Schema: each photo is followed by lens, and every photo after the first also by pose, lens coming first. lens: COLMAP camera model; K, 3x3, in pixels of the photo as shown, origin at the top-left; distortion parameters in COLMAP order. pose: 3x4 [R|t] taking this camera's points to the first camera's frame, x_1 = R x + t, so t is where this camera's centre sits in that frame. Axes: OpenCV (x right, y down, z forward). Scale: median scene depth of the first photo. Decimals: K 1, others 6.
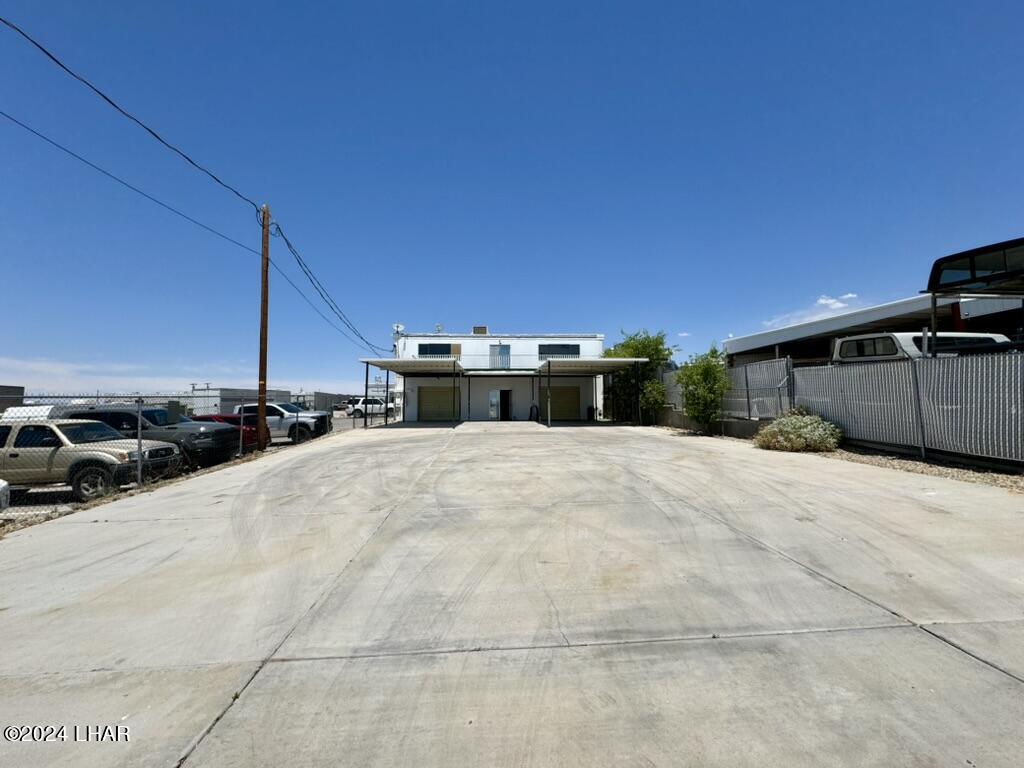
lens RADIAL K [[409.3, 0, 511.1], [0, 409.3, 383.5], [0, 0, 1]] dist [0.000773, 0.000071]
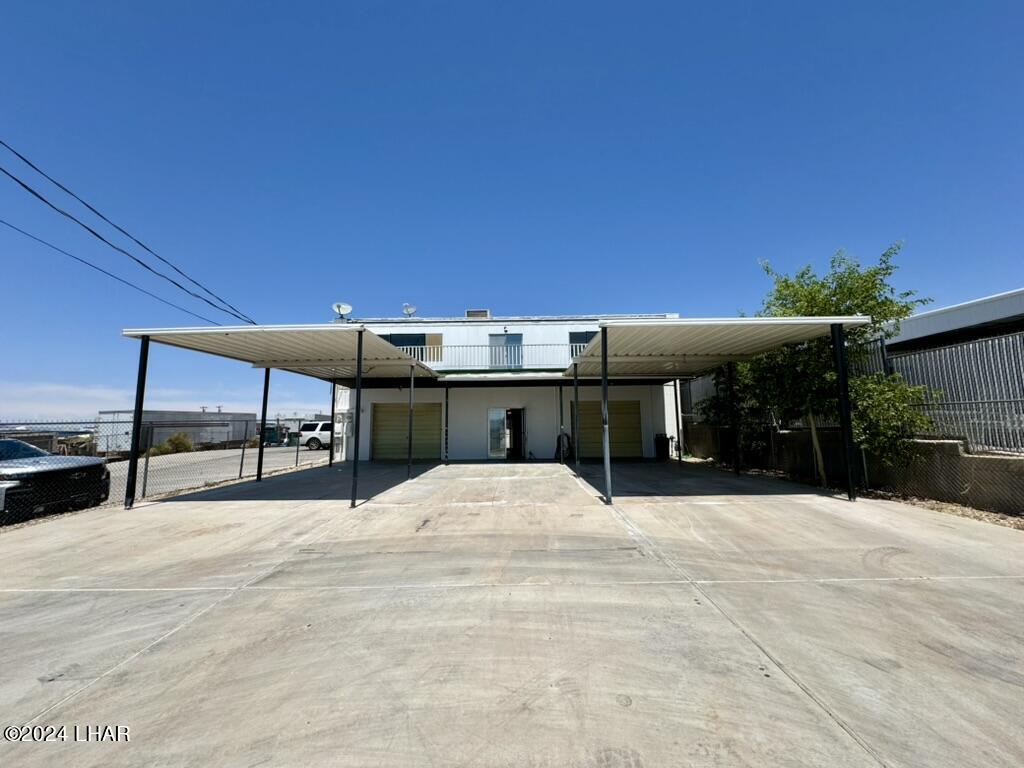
lens RADIAL K [[409.3, 0, 512.5], [0, 409.3, 383.2], [0, 0, 1]] dist [0.000773, 0.000071]
pose [[0.998117, -0.012868, -0.059972, 0.018707], [0.009682, 0.998541, -0.053119, 0.011700], [0.060568, 0.052438, 0.996786, 0.407052]]
